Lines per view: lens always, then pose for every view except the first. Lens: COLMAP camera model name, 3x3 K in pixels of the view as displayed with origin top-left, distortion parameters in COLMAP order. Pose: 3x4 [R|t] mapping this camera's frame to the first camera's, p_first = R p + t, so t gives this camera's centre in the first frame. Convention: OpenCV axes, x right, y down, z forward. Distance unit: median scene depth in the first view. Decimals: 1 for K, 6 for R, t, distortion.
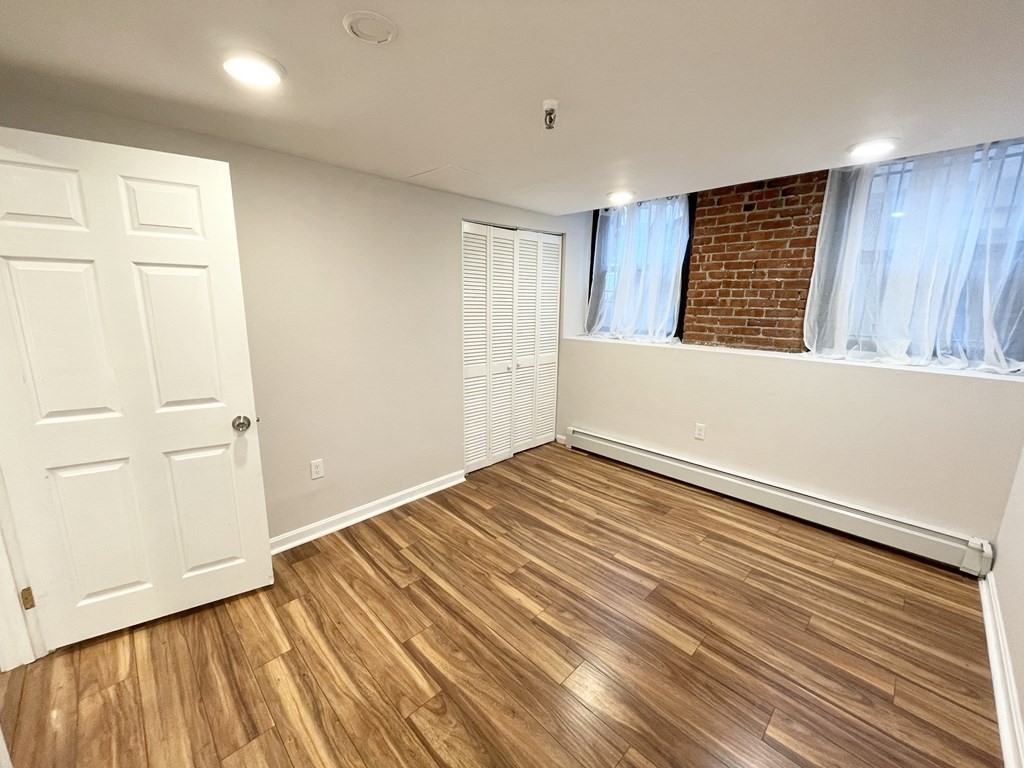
lens RADIAL K [[413.2, 0, 511.7], [0, 413.2, 385.3], [0, 0, 1]] dist [-0.002190, -0.000162]
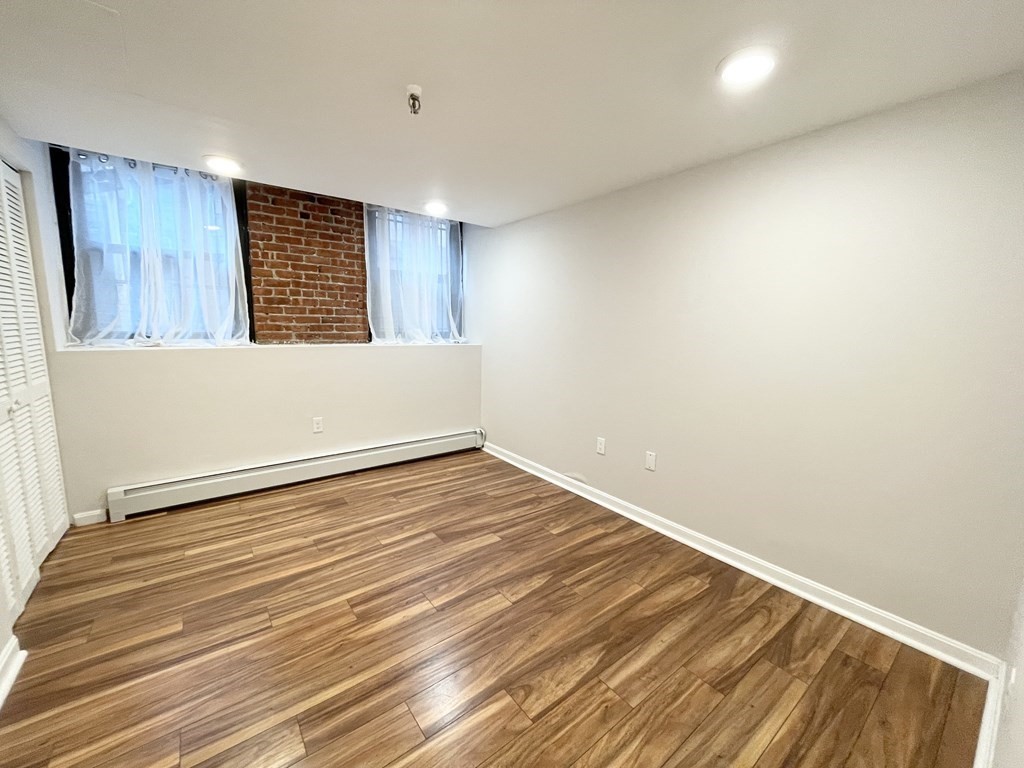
lens RADIAL K [[413.2, 0, 511.7], [0, 413.2, 385.3], [0, 0, 1]] dist [-0.002190, -0.000162]
pose [[0.122334, -0.150573, 0.981001, -0.506782], [0.185986, 0.974392, 0.126366, -0.026430], [-0.974907, 0.166994, 0.147205, 0.375636]]
